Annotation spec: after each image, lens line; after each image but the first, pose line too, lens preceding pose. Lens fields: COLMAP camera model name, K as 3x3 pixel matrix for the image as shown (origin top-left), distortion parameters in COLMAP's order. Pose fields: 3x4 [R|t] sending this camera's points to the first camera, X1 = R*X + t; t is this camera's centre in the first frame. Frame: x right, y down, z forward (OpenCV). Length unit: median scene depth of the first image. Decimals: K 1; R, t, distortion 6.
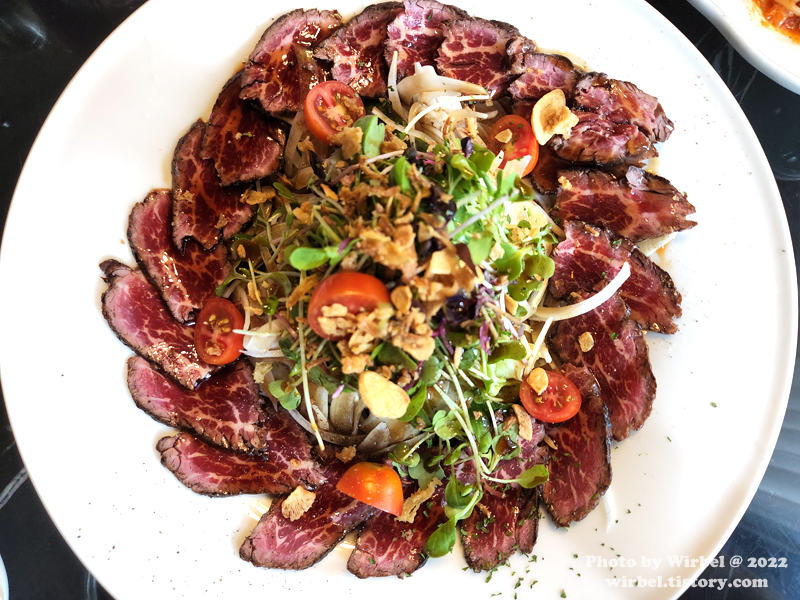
lens RADIAL K [[535.5, 0, 396.1], [0, 535.5, 301.7], [0, 0, 1]] dist [0.004531, -0.000489]
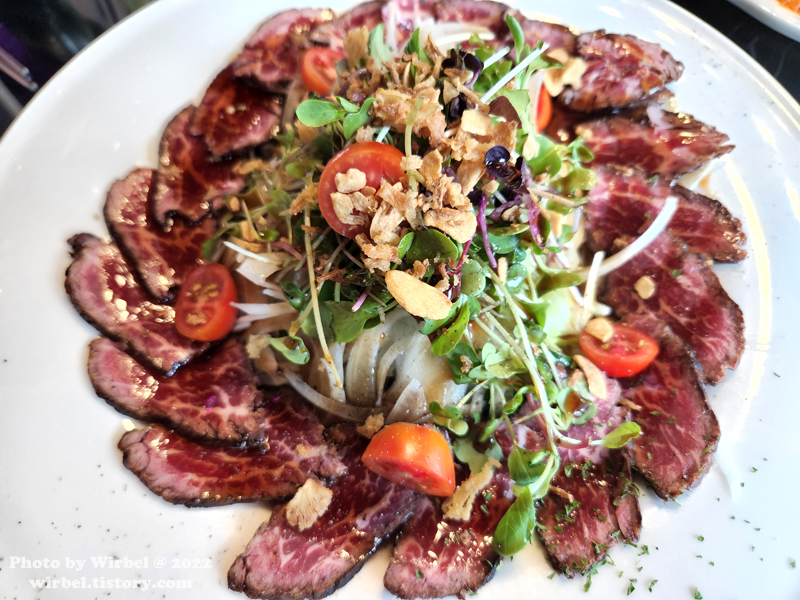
lens RADIAL K [[555.1, 0, 400.0], [0, 555.1, 300.0], [0, 0, 1]] dist [-0.025478, 0.004706]
pose [[0.996466, -0.075150, 0.037519, -0.065955], [0.083144, 0.945913, -0.313586, 0.352098], [-0.011923, 0.315597, 0.948818, 0.197150]]
